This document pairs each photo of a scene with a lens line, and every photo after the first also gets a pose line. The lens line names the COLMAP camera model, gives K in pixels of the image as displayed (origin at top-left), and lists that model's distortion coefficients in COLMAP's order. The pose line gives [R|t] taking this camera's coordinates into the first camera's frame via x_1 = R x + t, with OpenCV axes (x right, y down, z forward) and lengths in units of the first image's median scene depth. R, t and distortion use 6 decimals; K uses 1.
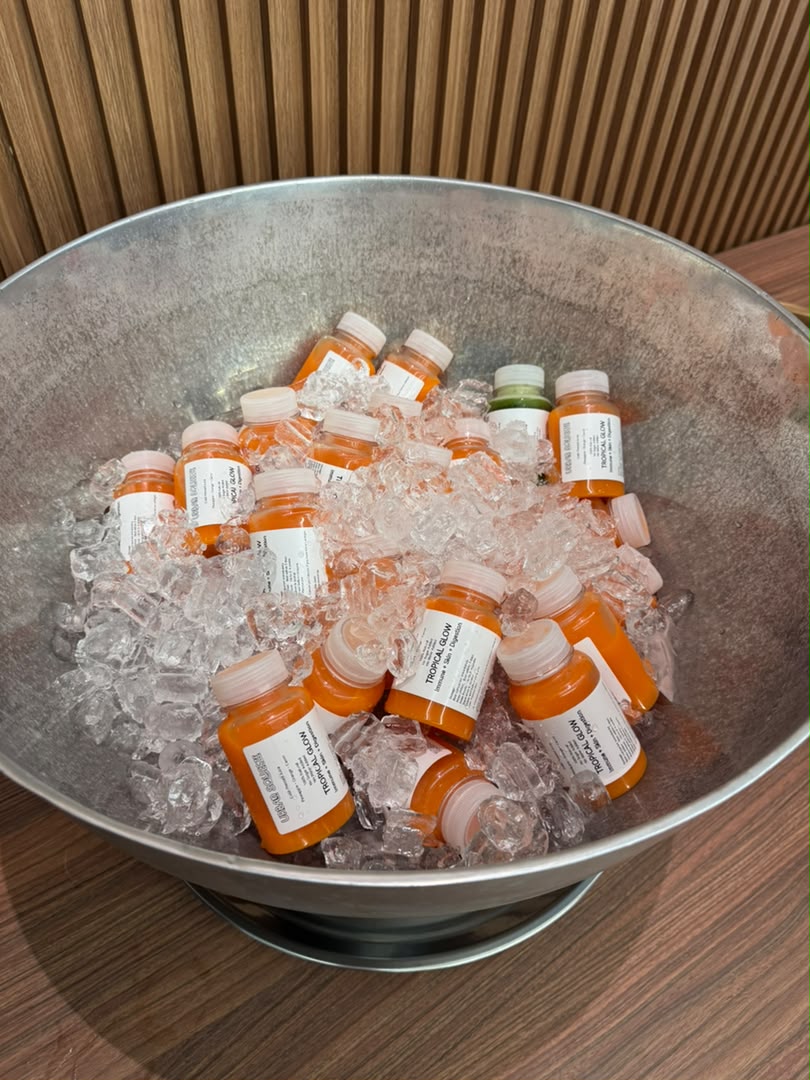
lens RADIAL K [[806.0, 0, 398.4], [0, 806.0, 549.7], [0, 0, 1]] dist [-0.015572, -0.014766]
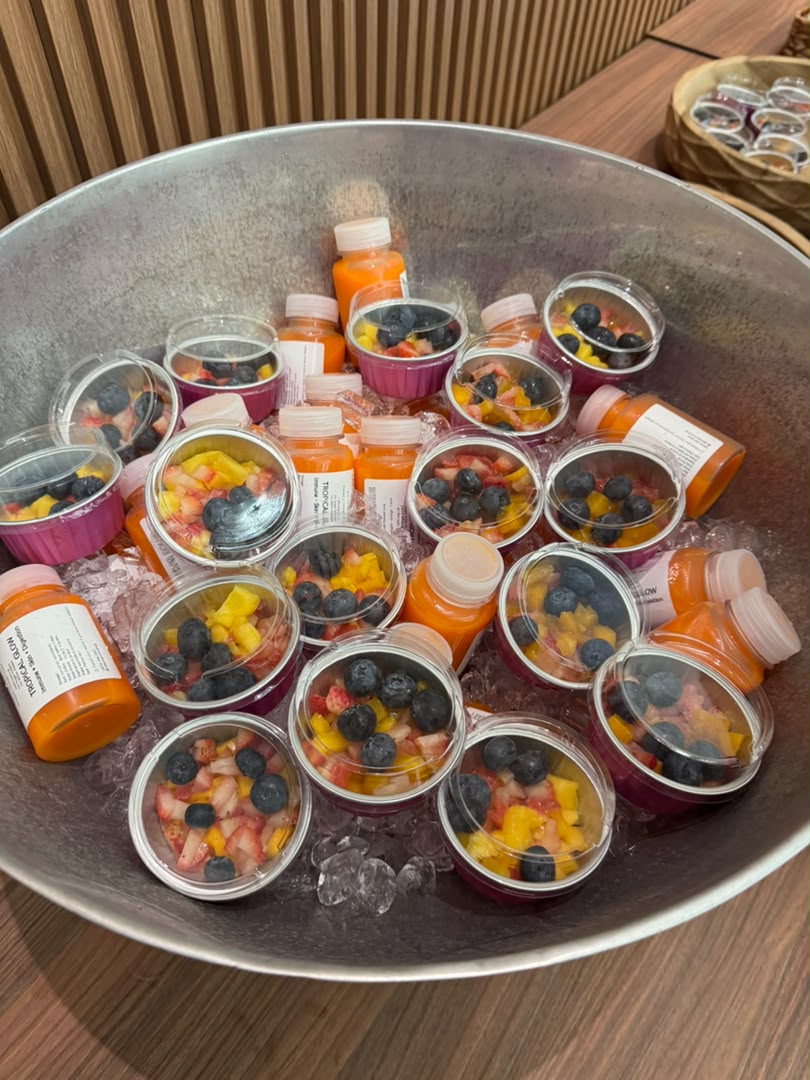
lens RADIAL K [[806.0, 0, 409.2], [0, 806.0, 529.6], [0, 0, 1]] dist [-0.015572, -0.014766]
pose [[0.930058, -0.298658, 0.213999, -0.165861], [0.277999, 0.952853, 0.121602, -0.102419], [-0.240227, -0.053606, 0.969236, 0.071971]]
